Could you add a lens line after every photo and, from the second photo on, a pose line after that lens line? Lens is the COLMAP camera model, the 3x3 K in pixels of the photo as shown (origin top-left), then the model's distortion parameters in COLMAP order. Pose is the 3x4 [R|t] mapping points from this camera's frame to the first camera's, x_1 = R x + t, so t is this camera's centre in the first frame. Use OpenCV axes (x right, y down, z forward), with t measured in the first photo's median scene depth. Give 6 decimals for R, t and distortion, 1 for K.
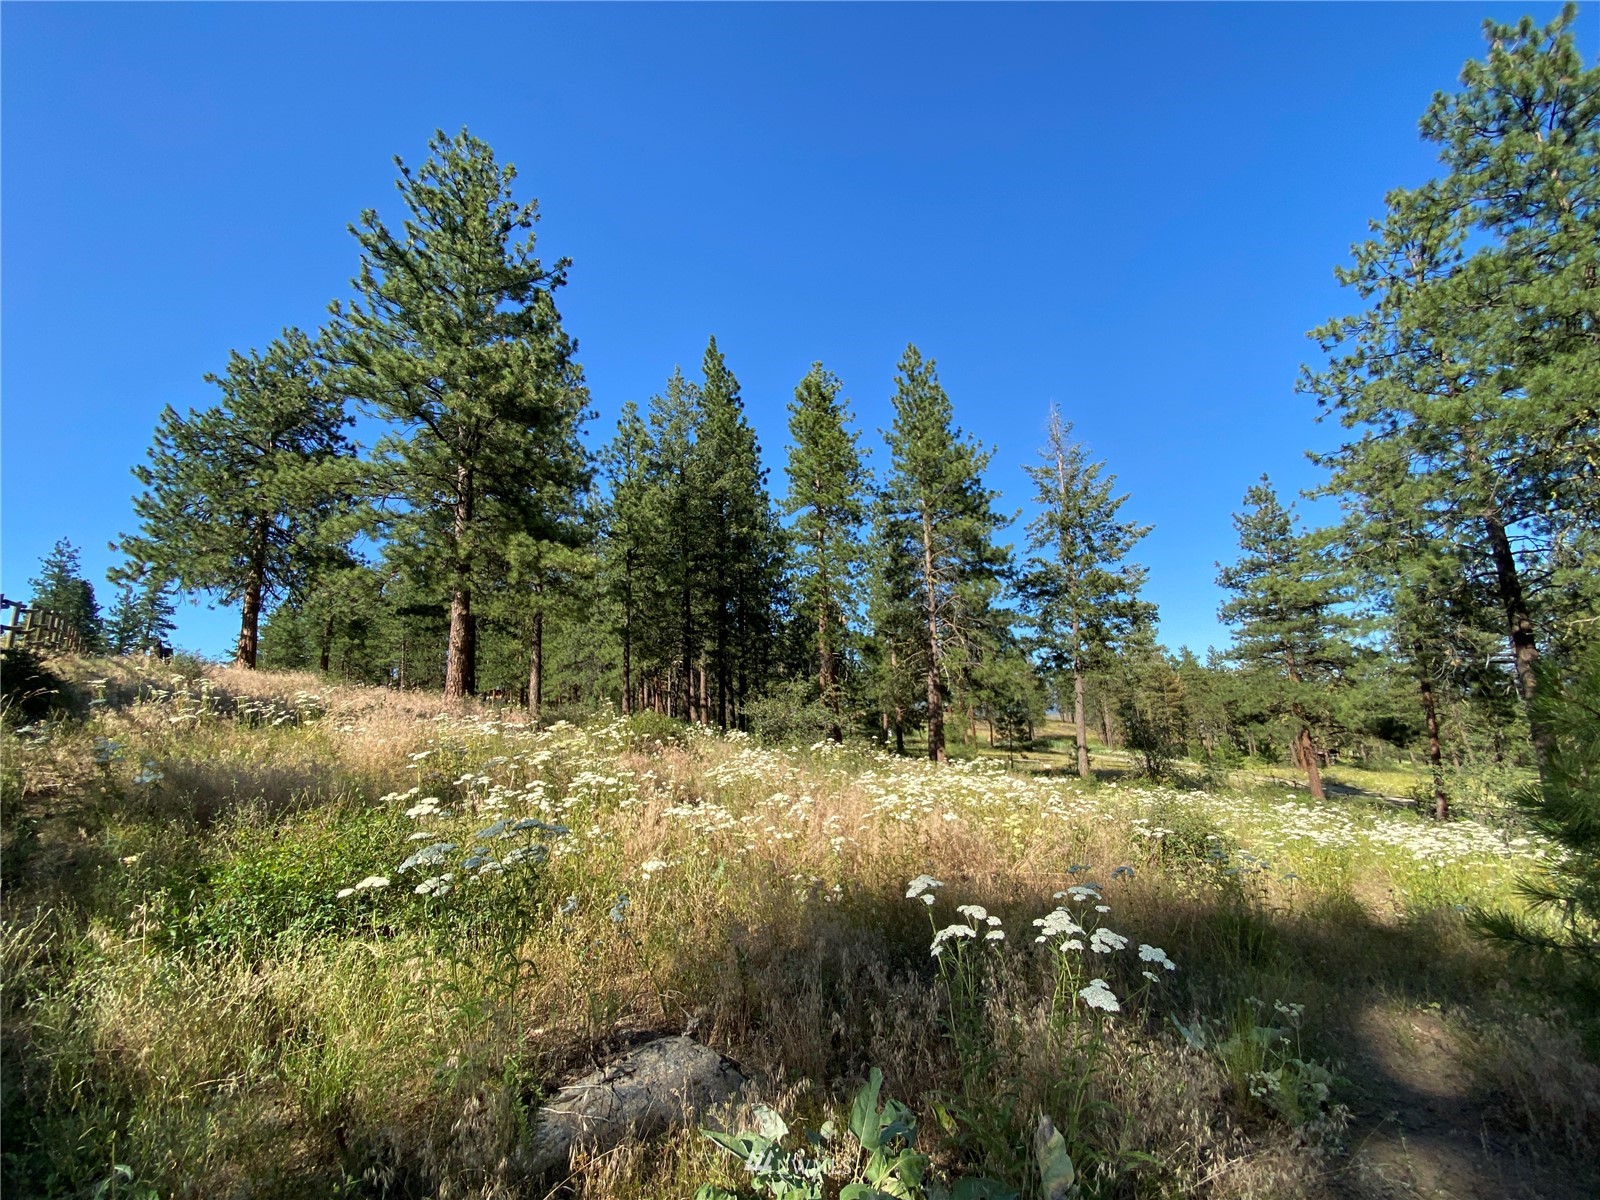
lens RADIAL K [[657.2, 0, 800.0], [0, 657.2, 600.0], [0, 0, 1]] dist [0.016687, -0.017800]
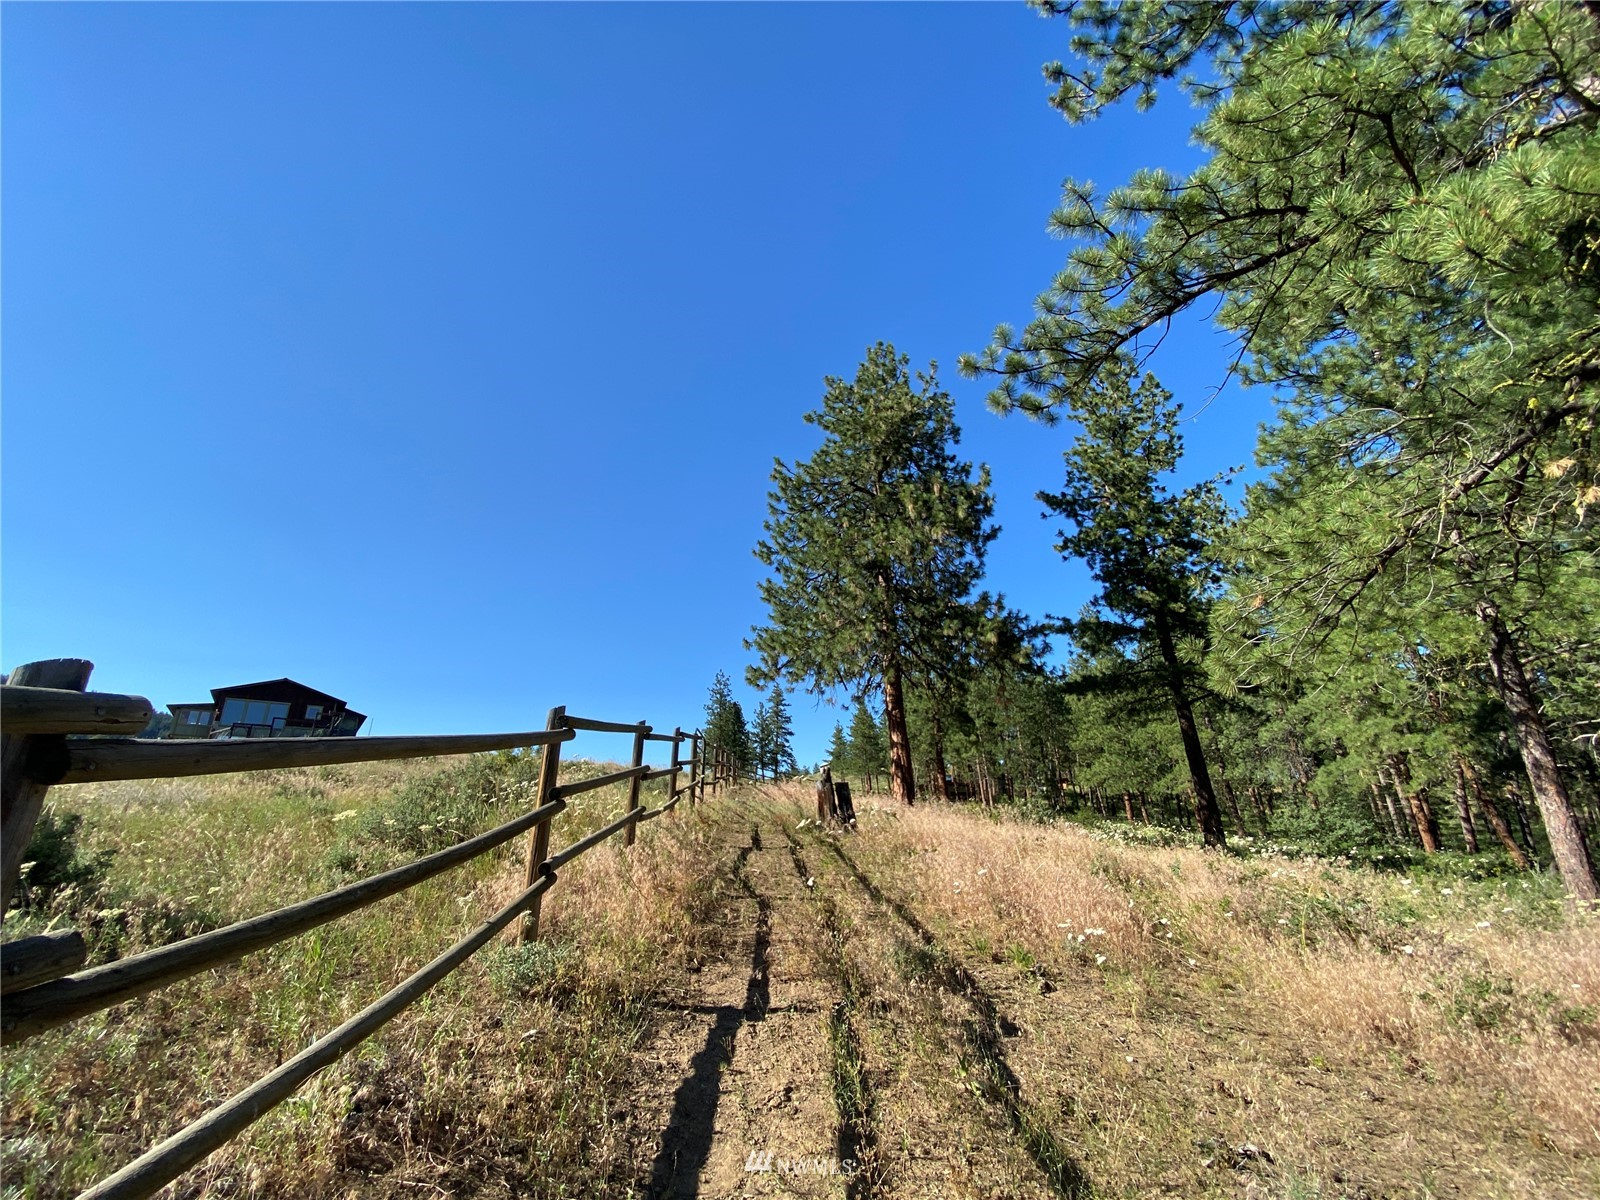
lens RADIAL K [[657.2, 0, 800.0], [0, 657.2, 600.0], [0, 0, 1]] dist [0.016687, -0.017800]
pose [[0.734261, -0.201037, -0.648417, -0.434587], [0.121805, 0.978660, -0.165495, 0.009898], [0.667850, 0.042536, 0.743079, 0.409623]]
